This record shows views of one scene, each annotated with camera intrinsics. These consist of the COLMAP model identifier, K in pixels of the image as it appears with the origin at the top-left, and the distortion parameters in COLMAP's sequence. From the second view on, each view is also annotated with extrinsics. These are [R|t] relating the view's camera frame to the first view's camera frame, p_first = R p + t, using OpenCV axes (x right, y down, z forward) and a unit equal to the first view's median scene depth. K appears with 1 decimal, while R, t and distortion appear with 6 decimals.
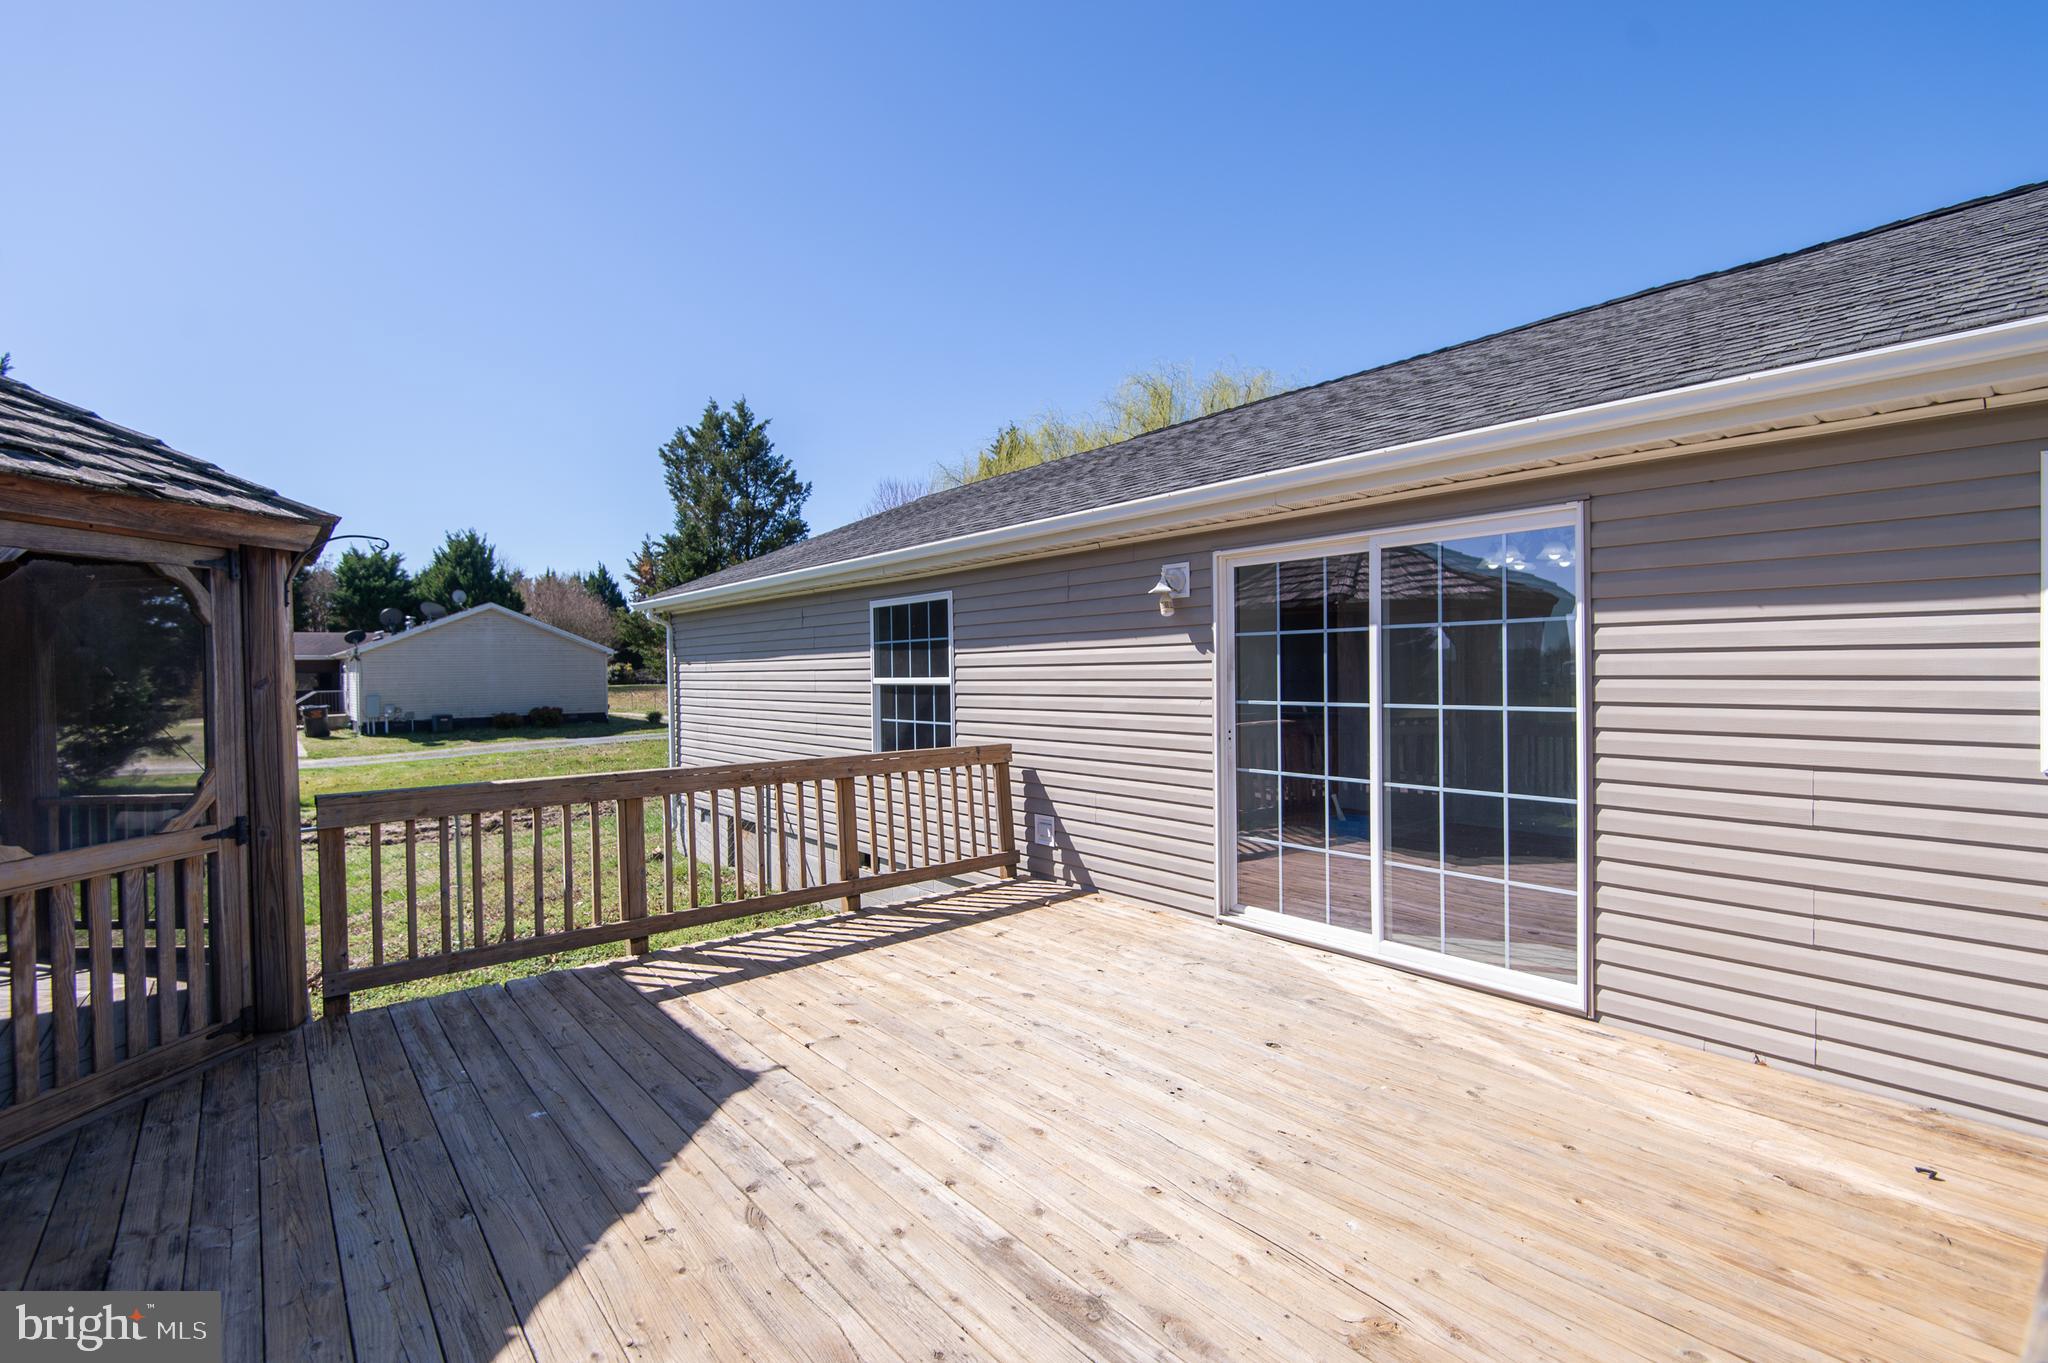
lens RADIAL K [[926.4, 0, 1024.0], [0, 926.4, 681.5], [0, 0, 1]] dist [0.049933, -0.026638]
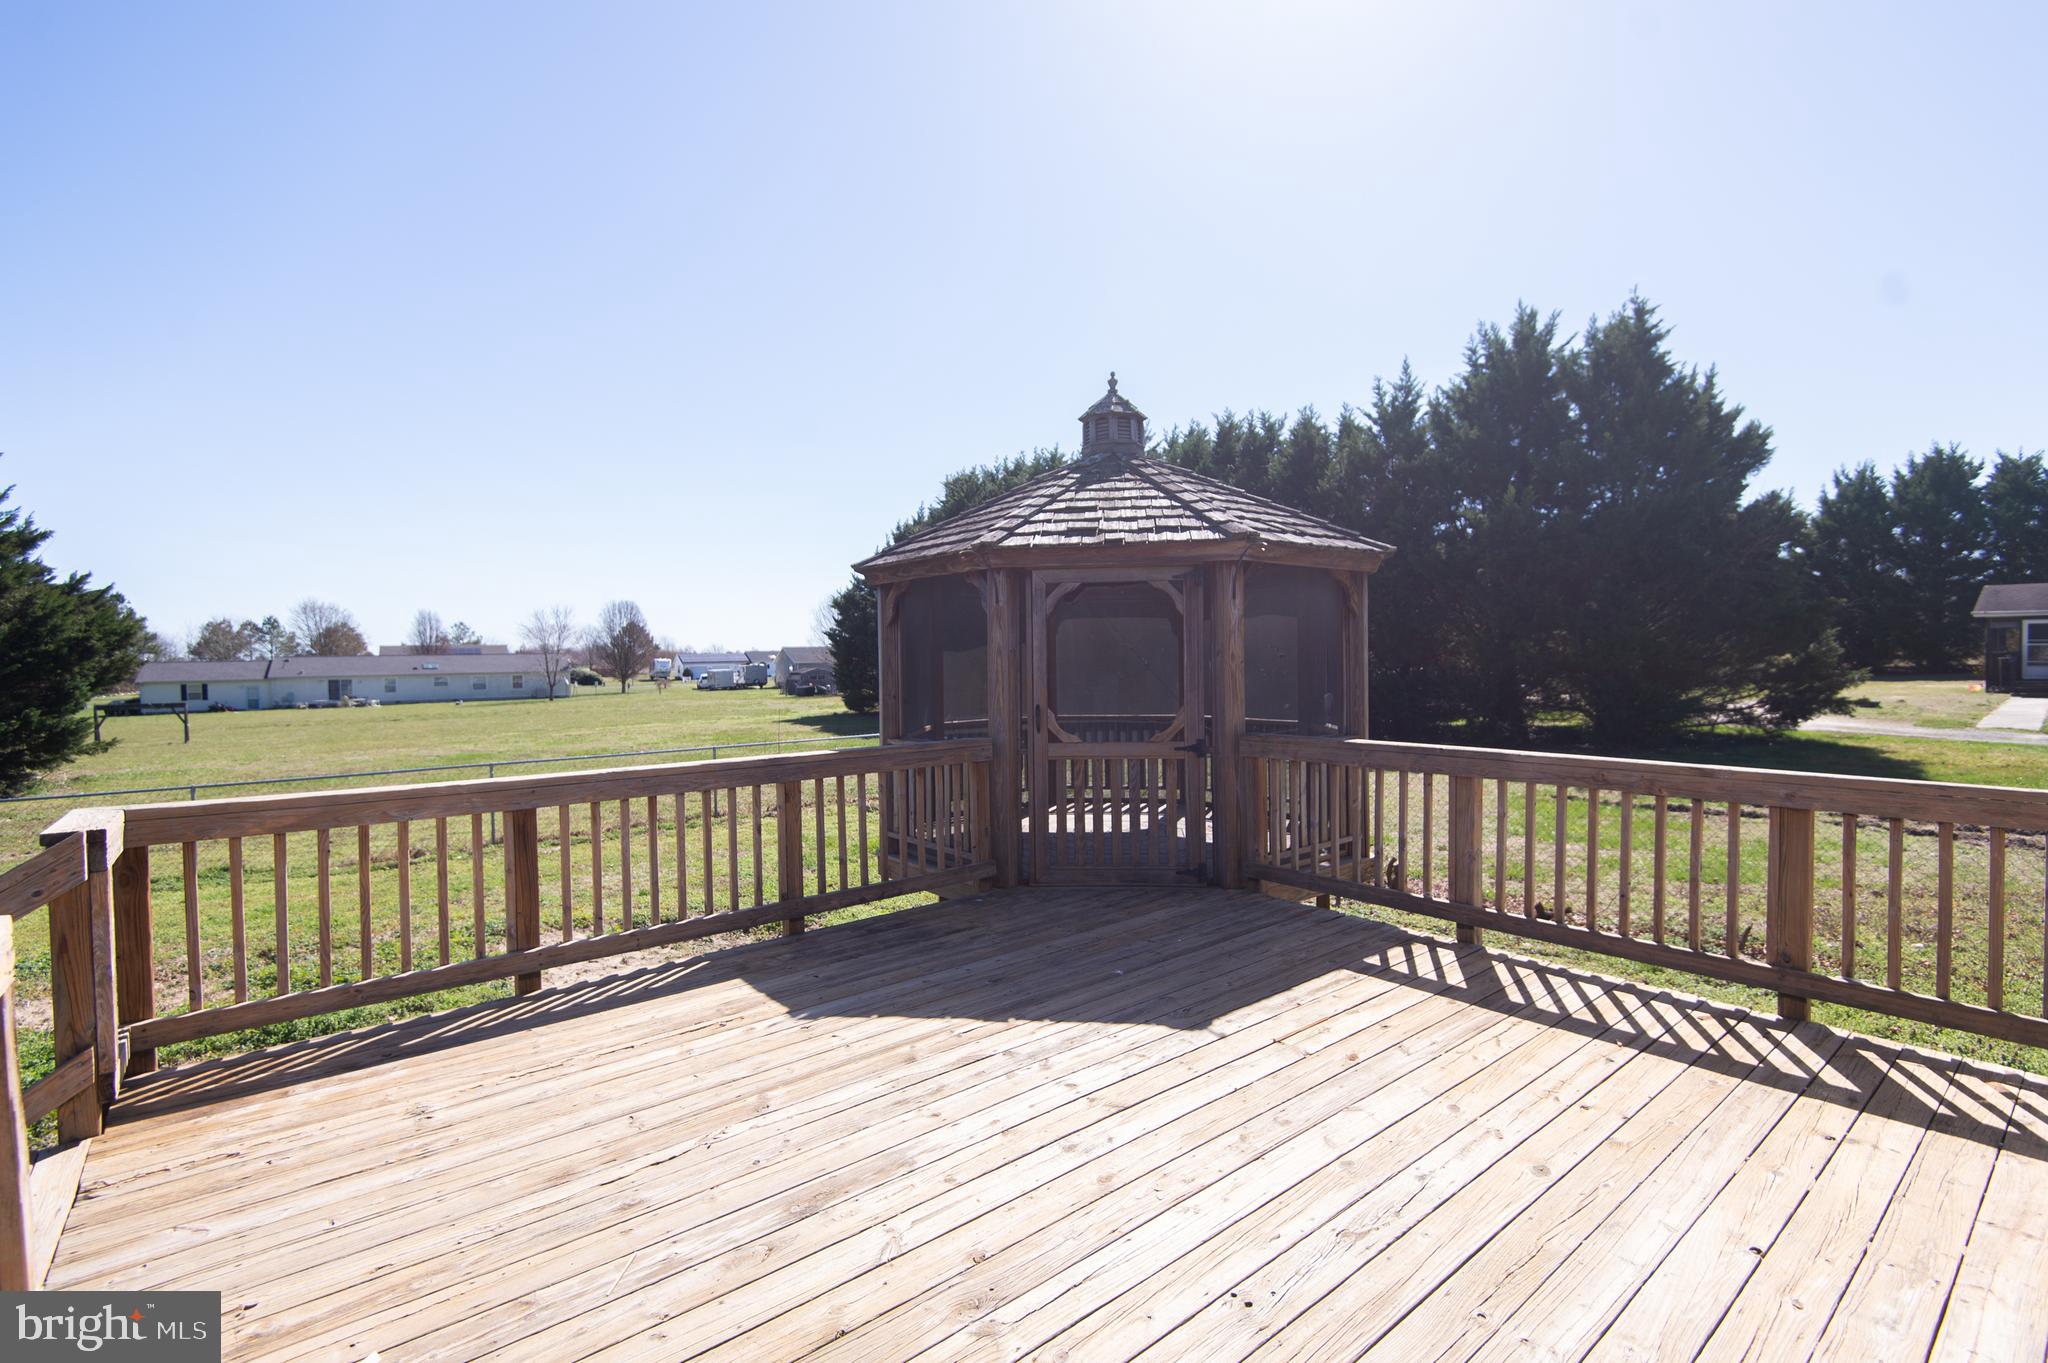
lens RADIAL K [[930.4, 0, 1024.0], [0, 930.4, 681.5], [0, 0, 1]] dist [0.029023, -0.014585]
pose [[-0.019434, 0.040449, -0.998993, 0.571553], [0.003053, 0.999179, 0.040397, -0.010915], [0.999806, -0.002265, -0.019542, 0.621883]]
